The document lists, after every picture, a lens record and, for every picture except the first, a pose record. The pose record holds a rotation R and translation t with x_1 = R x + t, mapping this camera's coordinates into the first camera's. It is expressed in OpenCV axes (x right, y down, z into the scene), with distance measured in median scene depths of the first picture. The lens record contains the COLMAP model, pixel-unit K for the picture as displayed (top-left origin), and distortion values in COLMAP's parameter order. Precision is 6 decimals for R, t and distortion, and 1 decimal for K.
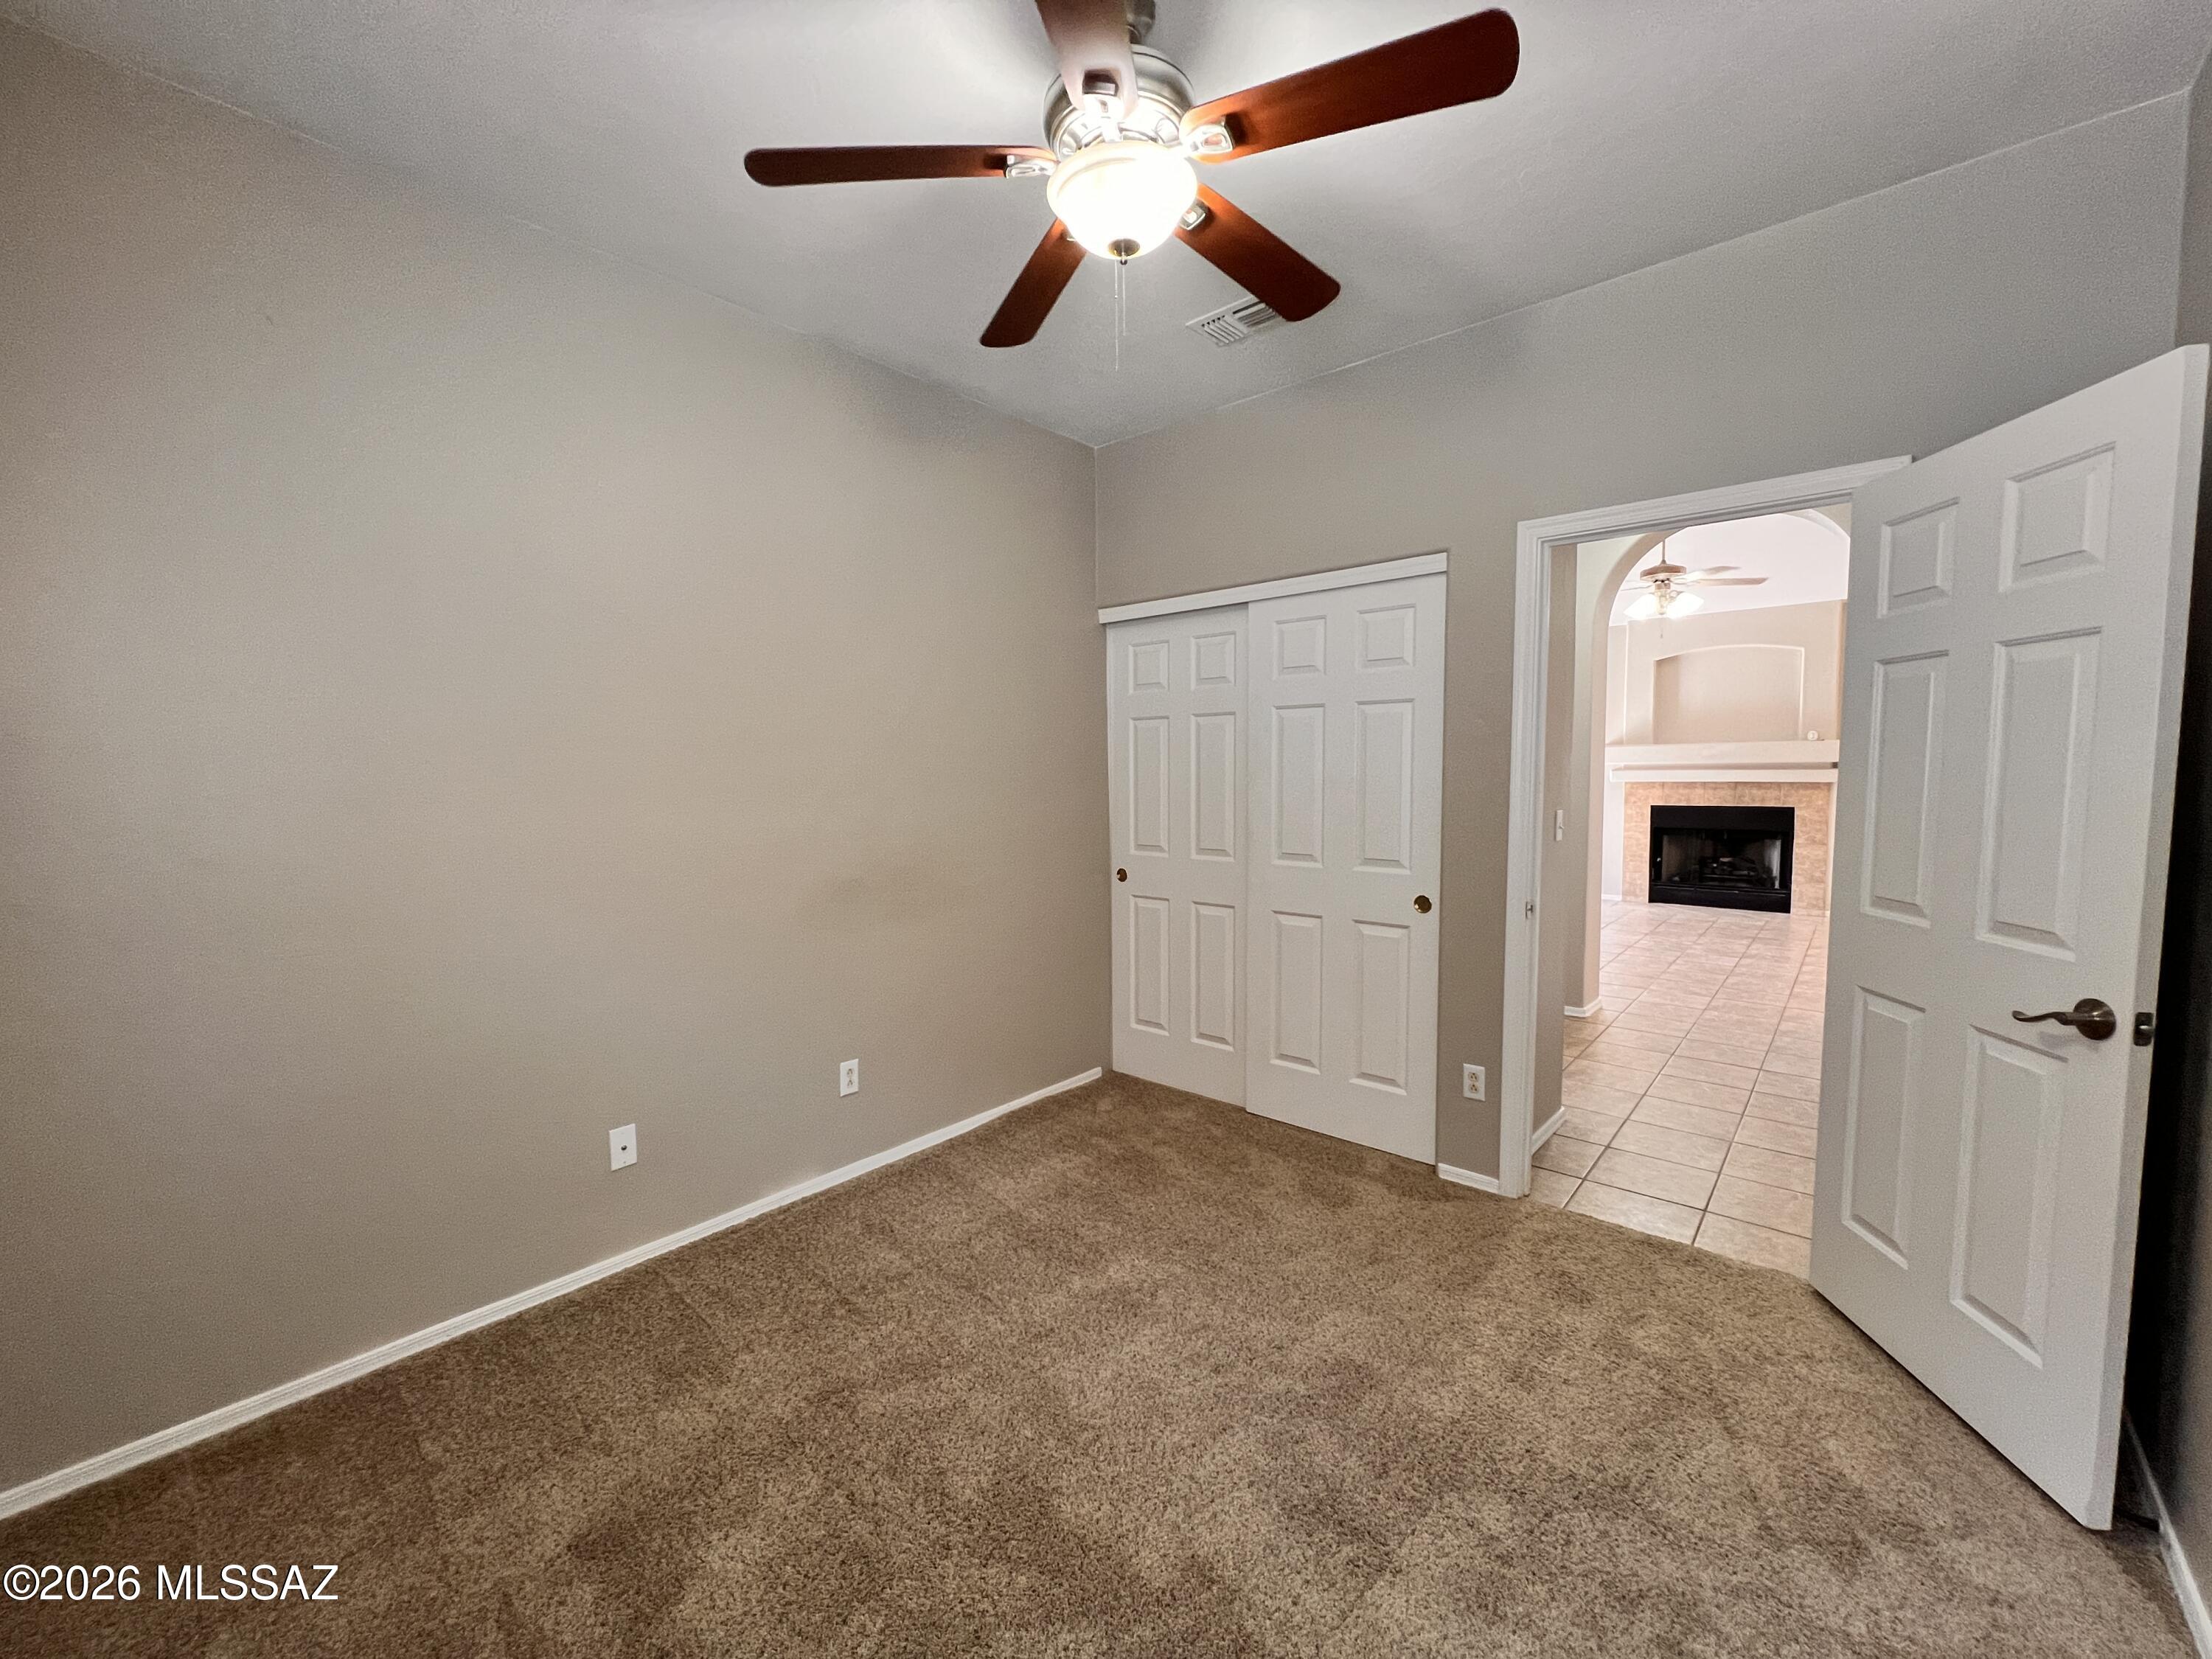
lens RADIAL K [[889.2, 0, 1102.8], [0, 889.2, 826.1], [0, 0, 1]] dist [-0.004374, 0.000807]
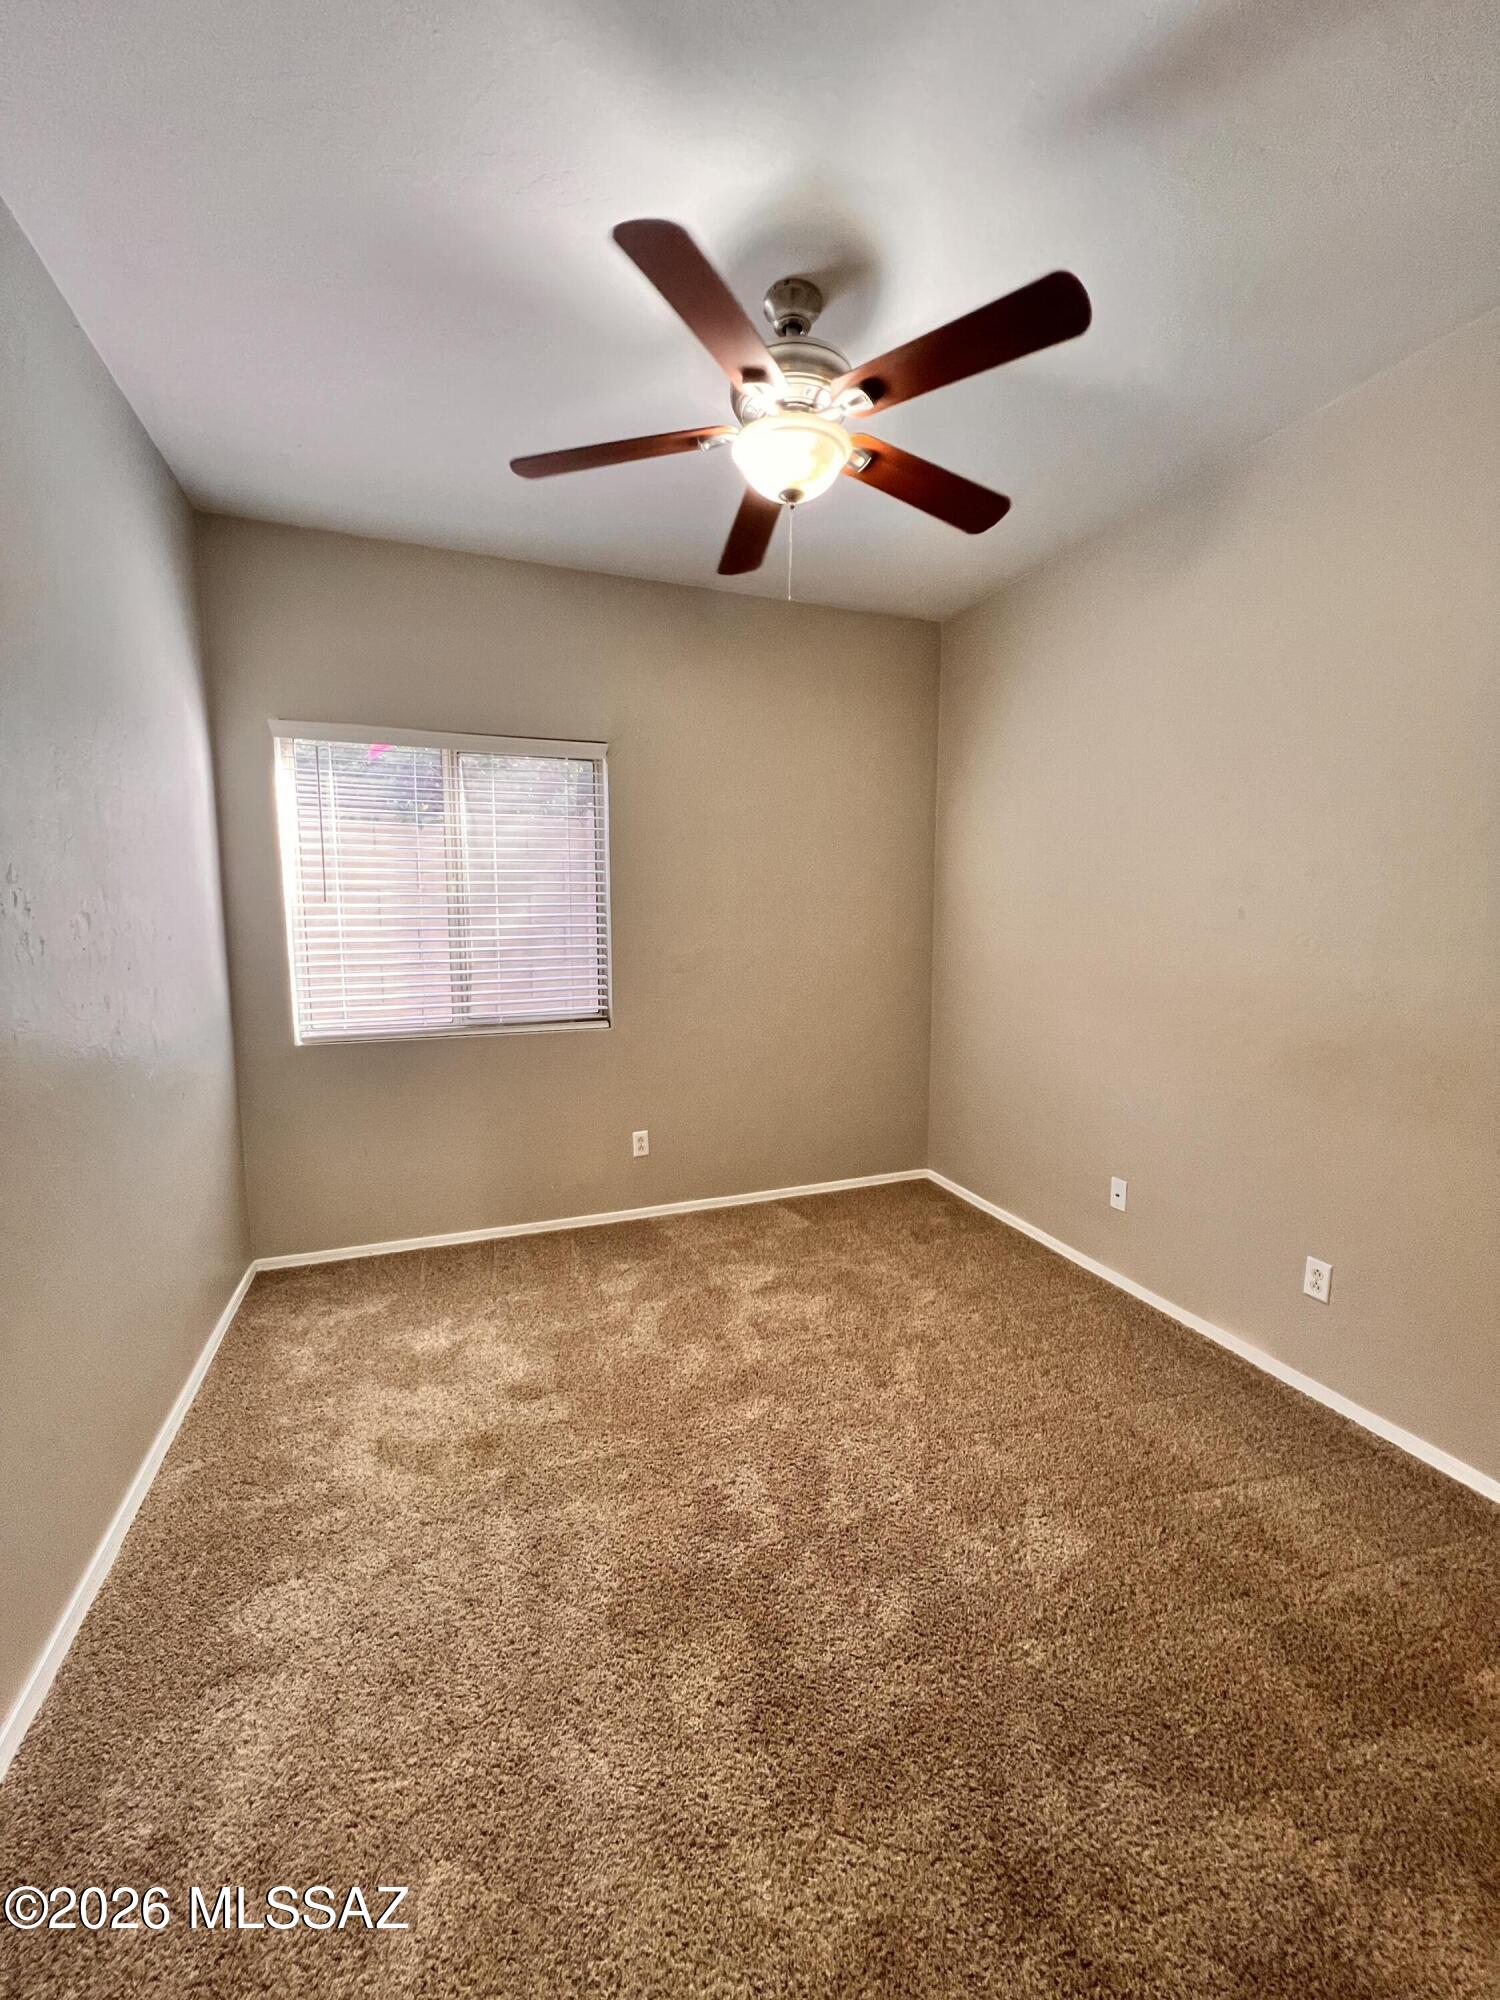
lens RADIAL K [[796.7, 0, 751.9], [0, 796.7, 998.8], [0, 0, 1]] dist [-0.004736, 0.000396]
pose [[-0.479758, 0.105946, -0.870981, 0.671404], [-0.053959, 0.987241, 0.149810, -0.070760], [0.875740, 0.118870, -0.467921, 0.956540]]
